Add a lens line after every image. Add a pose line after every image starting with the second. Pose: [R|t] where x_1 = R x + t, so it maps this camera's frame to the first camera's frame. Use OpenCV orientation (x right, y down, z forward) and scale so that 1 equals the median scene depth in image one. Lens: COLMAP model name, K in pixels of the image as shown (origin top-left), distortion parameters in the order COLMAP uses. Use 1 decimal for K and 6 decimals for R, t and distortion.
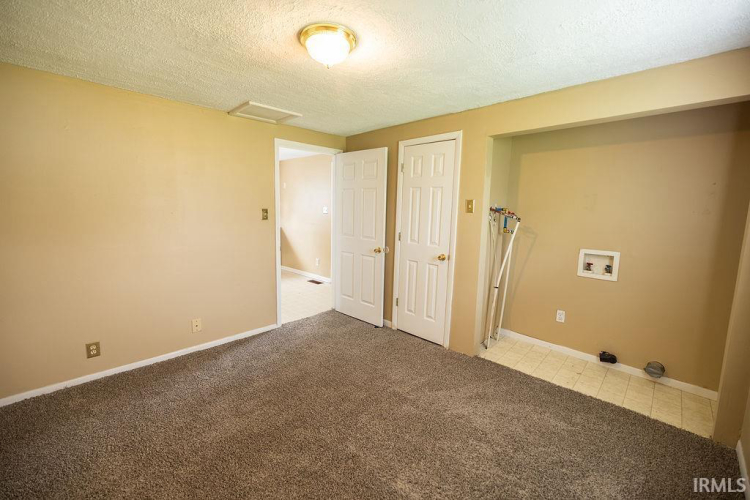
lens RADIAL K [[313.6, 0, 363.6], [0, 313.6, 246.5], [0, 0, 1]] dist [0.003472, -0.000294]
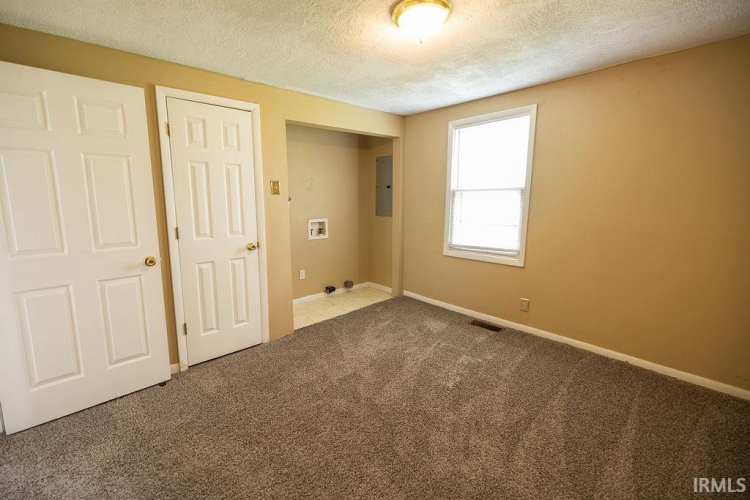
lens RADIAL K [[324.3, 0, 382.0], [0, 324.3, 244.3], [0, 0, 1]] dist [0.001550, 0.000154]
pose [[0.012193, -0.176042, 0.984307, -0.646093], [0.124156, 0.977029, 0.173202, -0.084801], [-0.992188, 0.120096, 0.033769, 0.621494]]
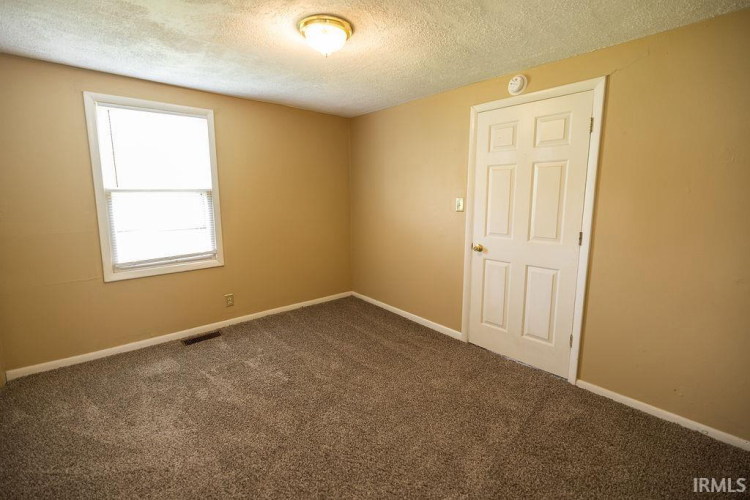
lens RADIAL K [[313.6, 0, 364.2], [0, 313.6, 241.6], [0, 0, 1]] dist [0.003472, -0.000294]
pose [[-0.996220, -0.030973, 0.081157, -0.184914], [-0.008584, 0.964799, 0.262848, -0.134393], [-0.086441, 0.261158, -0.961418, 1.163614]]
